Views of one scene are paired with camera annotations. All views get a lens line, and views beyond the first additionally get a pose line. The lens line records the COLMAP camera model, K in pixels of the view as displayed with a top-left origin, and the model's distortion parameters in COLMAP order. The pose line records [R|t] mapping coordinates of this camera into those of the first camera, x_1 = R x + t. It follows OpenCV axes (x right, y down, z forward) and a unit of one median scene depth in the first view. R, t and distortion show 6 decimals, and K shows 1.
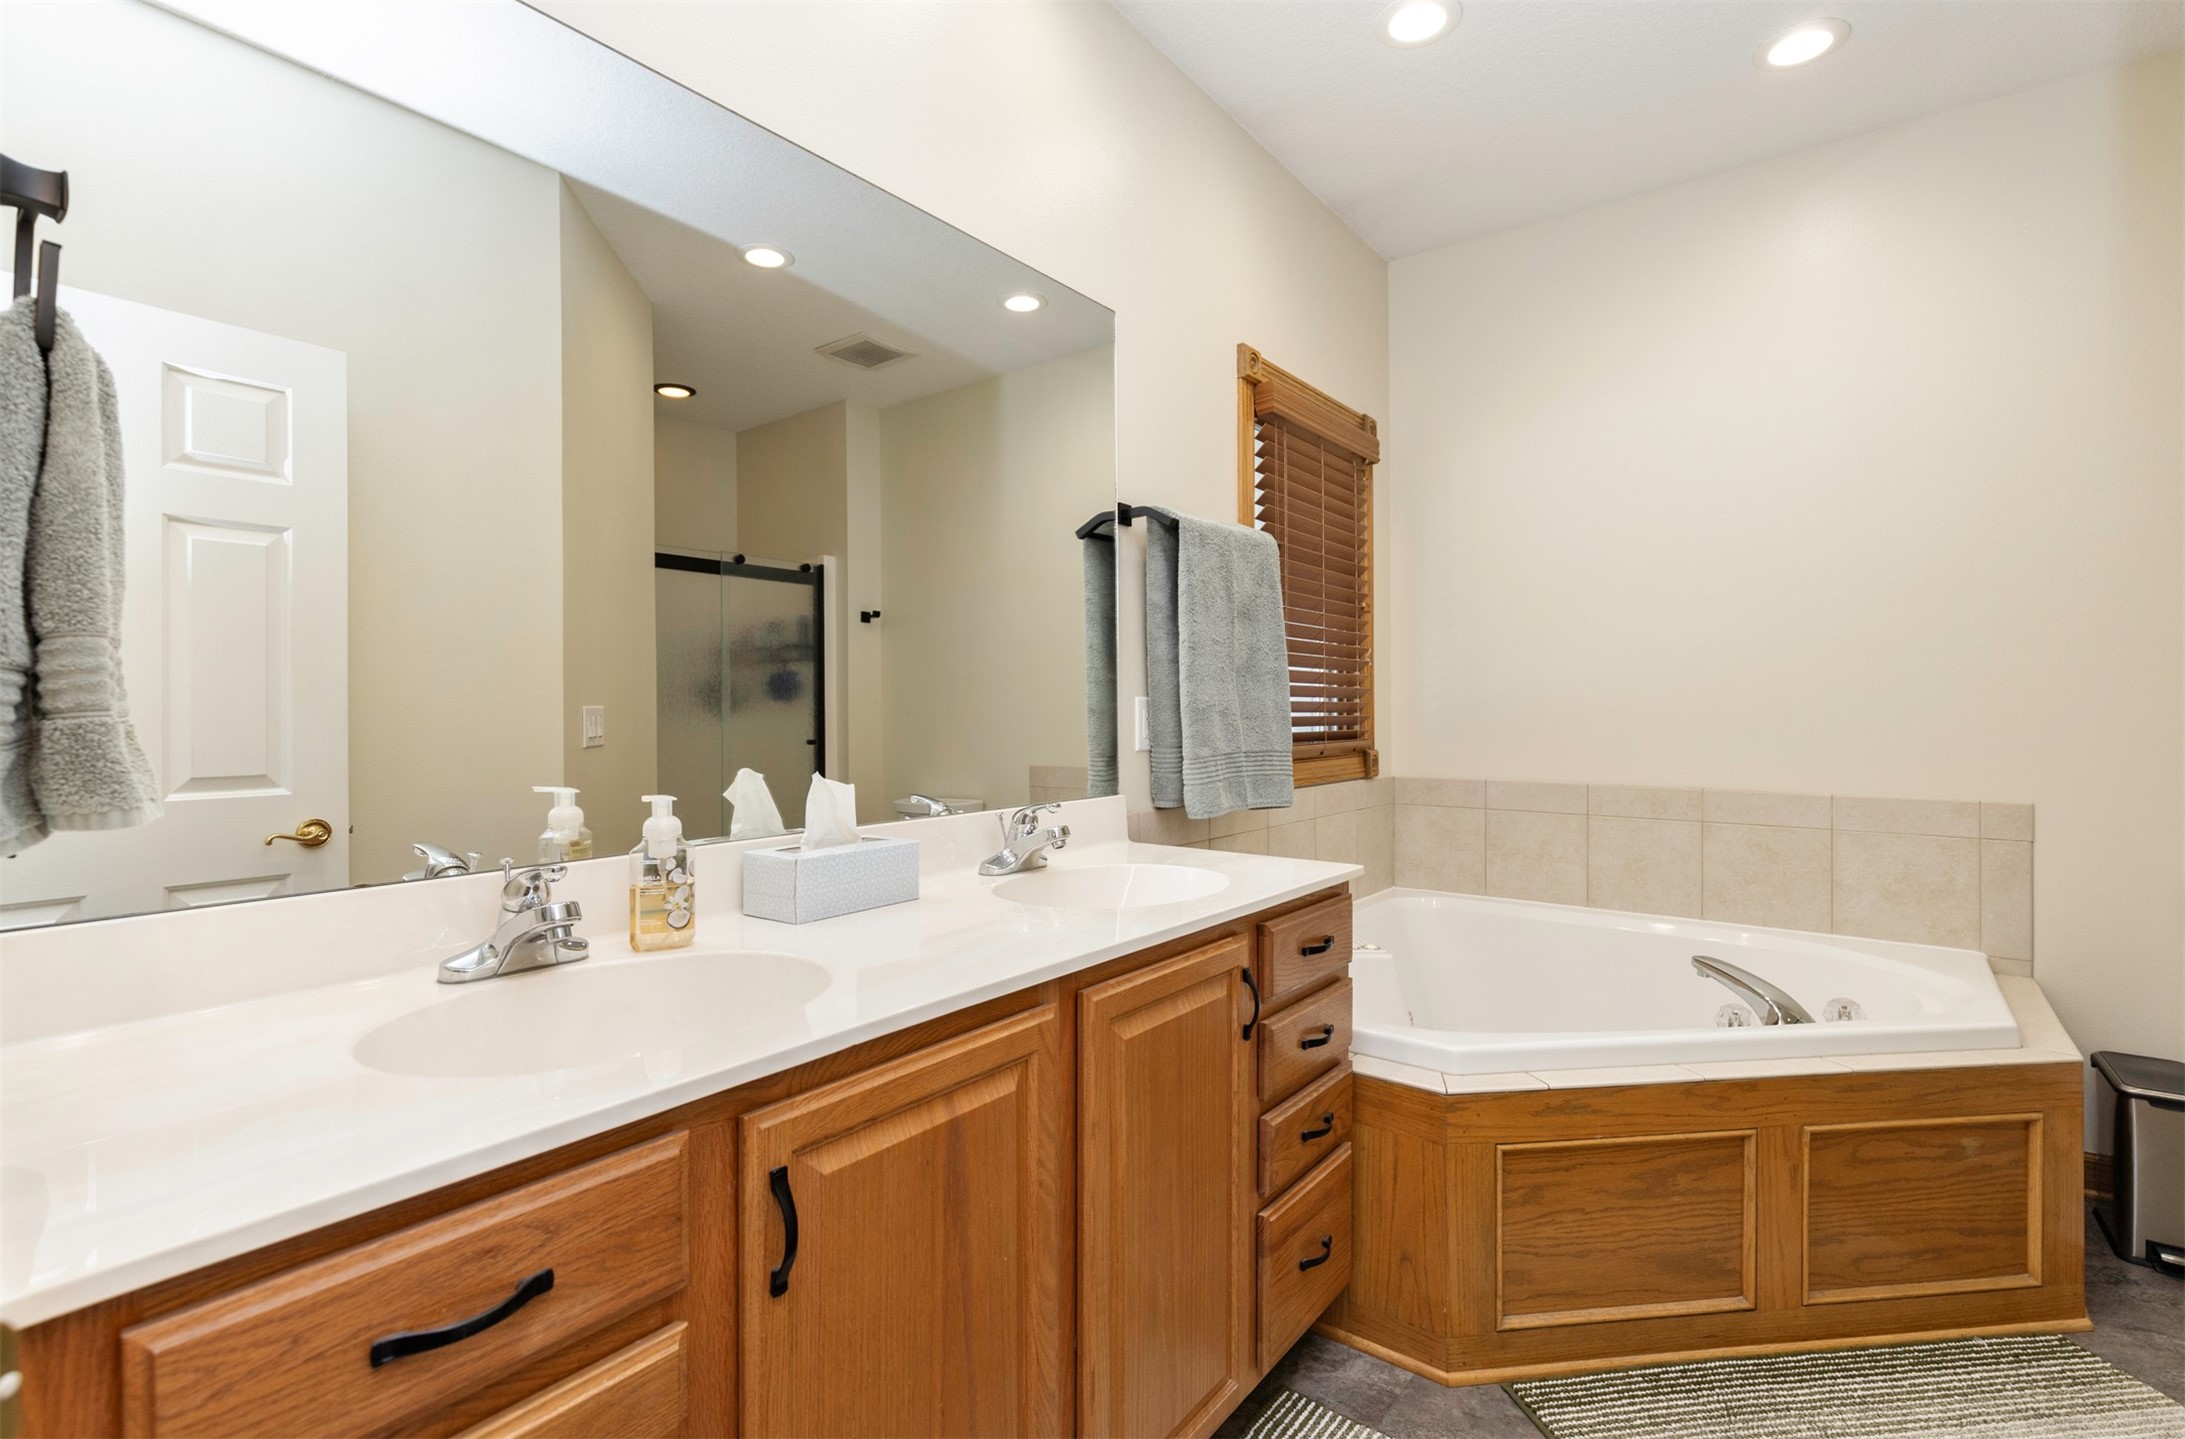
lens RADIAL K [[998.2, 0, 1081.5], [0, 998.2, 704.9], [0, 0, 1]] dist [0.003810, -0.000177]
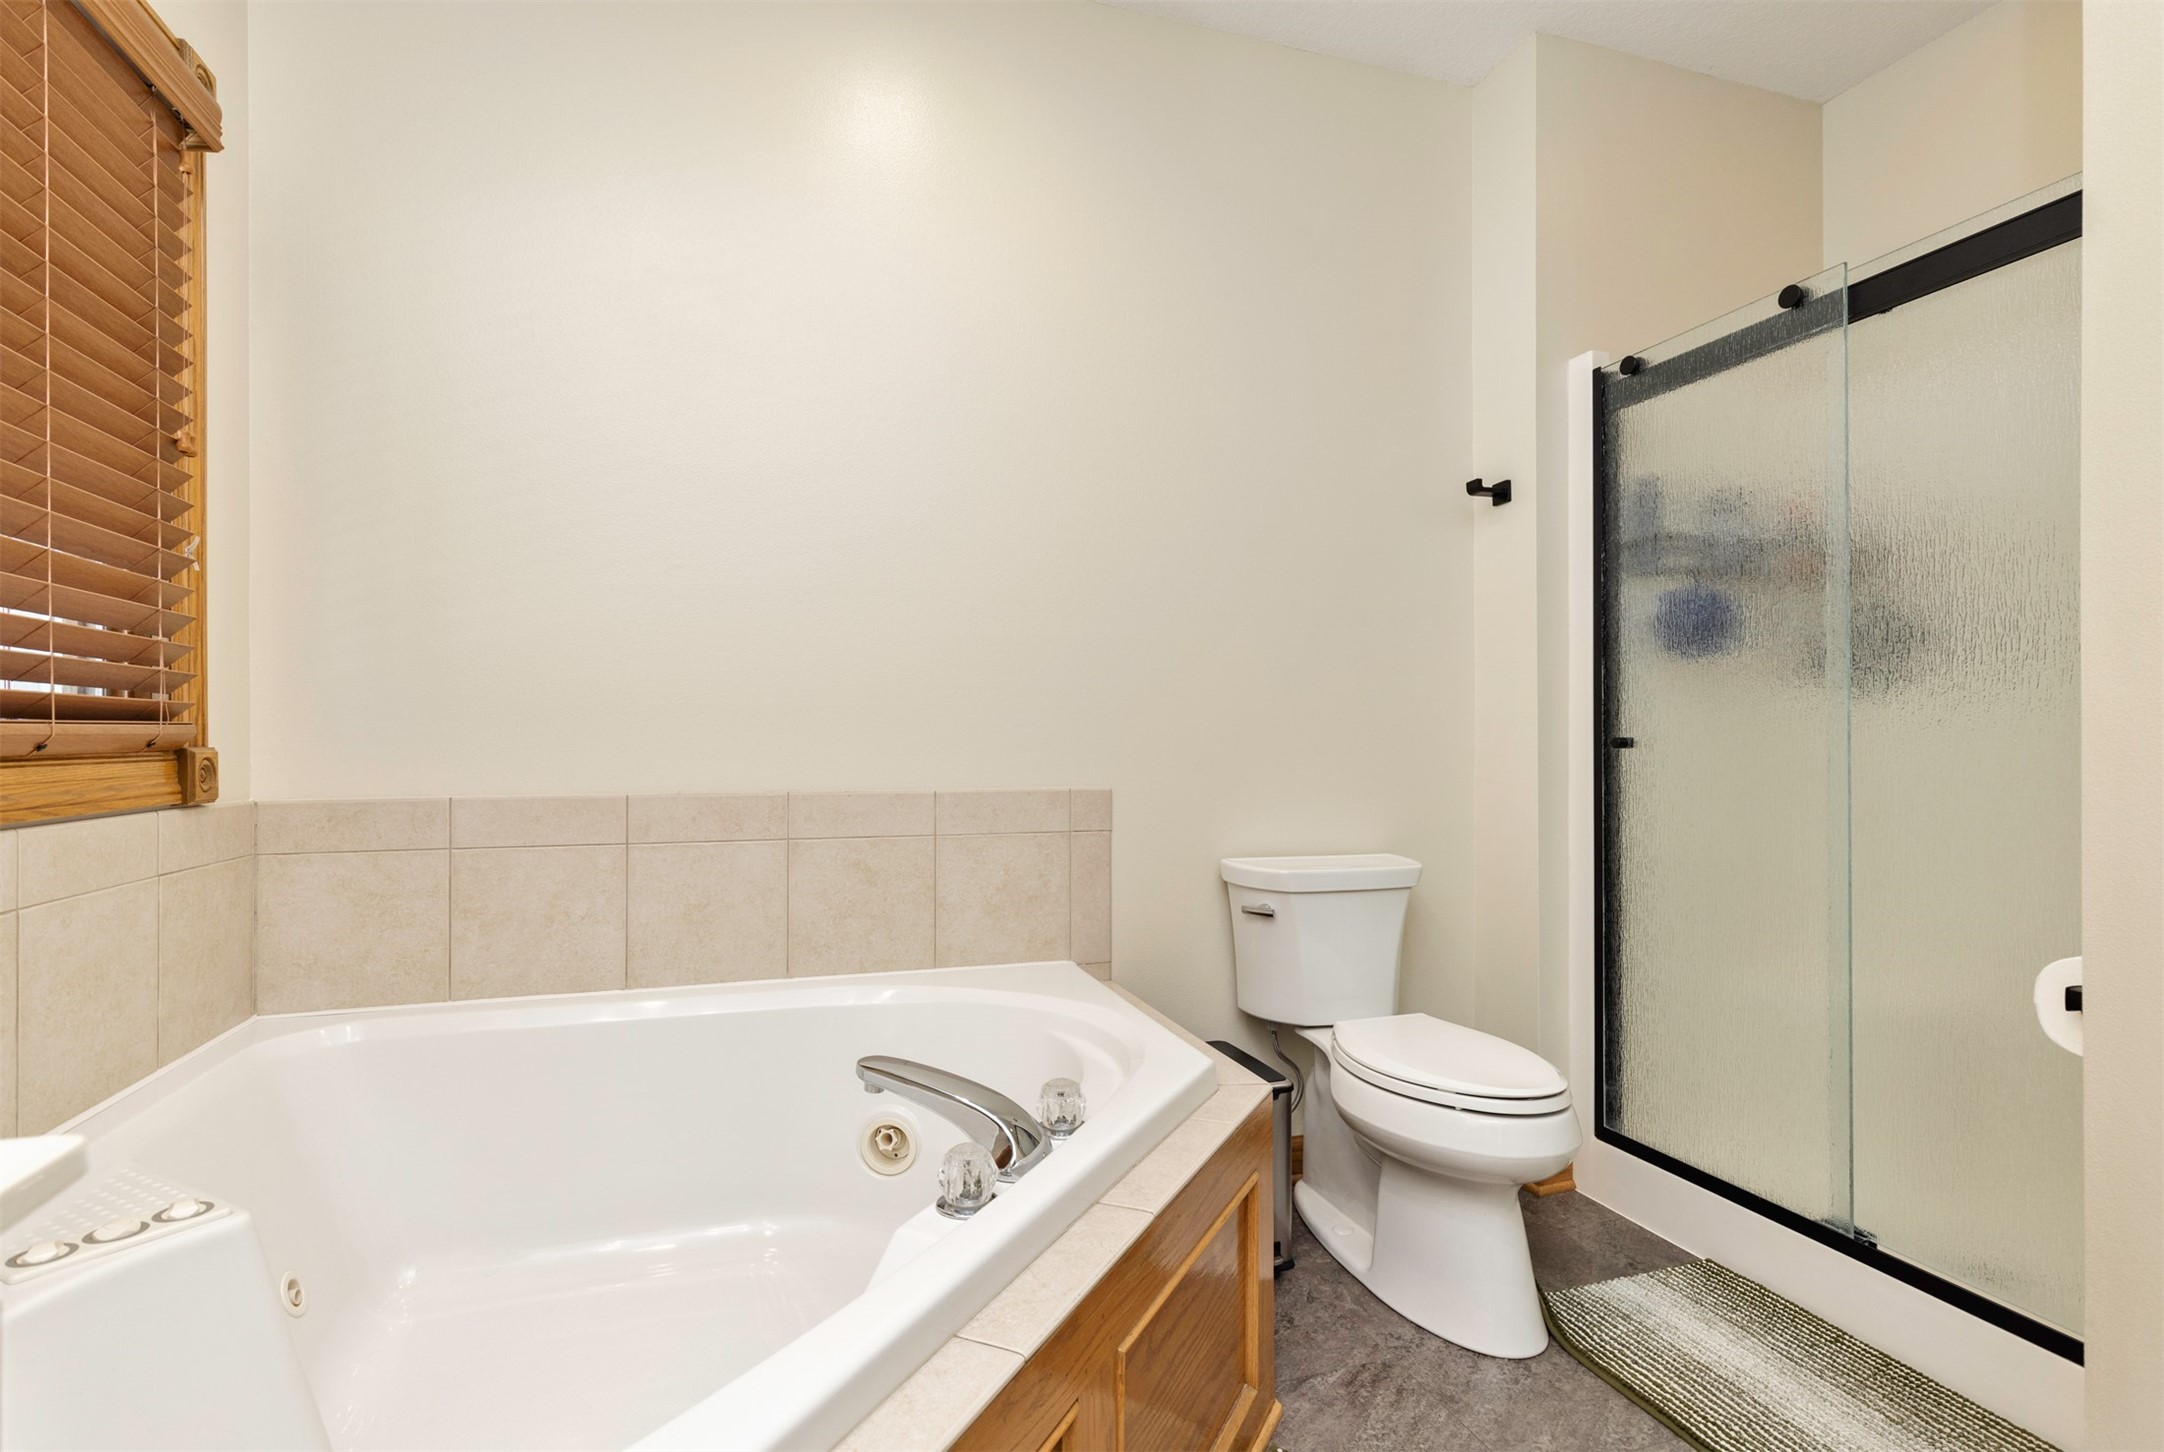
lens RADIAL K [[1028.1, 0, 1060.9], [0, 1028.1, 732.0], [0, 0, 1]] dist [0.003398, 0.000991]
pose [[0.567638, 0.004930, 0.823264, 0.134672], [-0.003765, 0.999987, -0.003392, 0.043588], [-0.823270, -0.001174, 0.567649, 0.433901]]
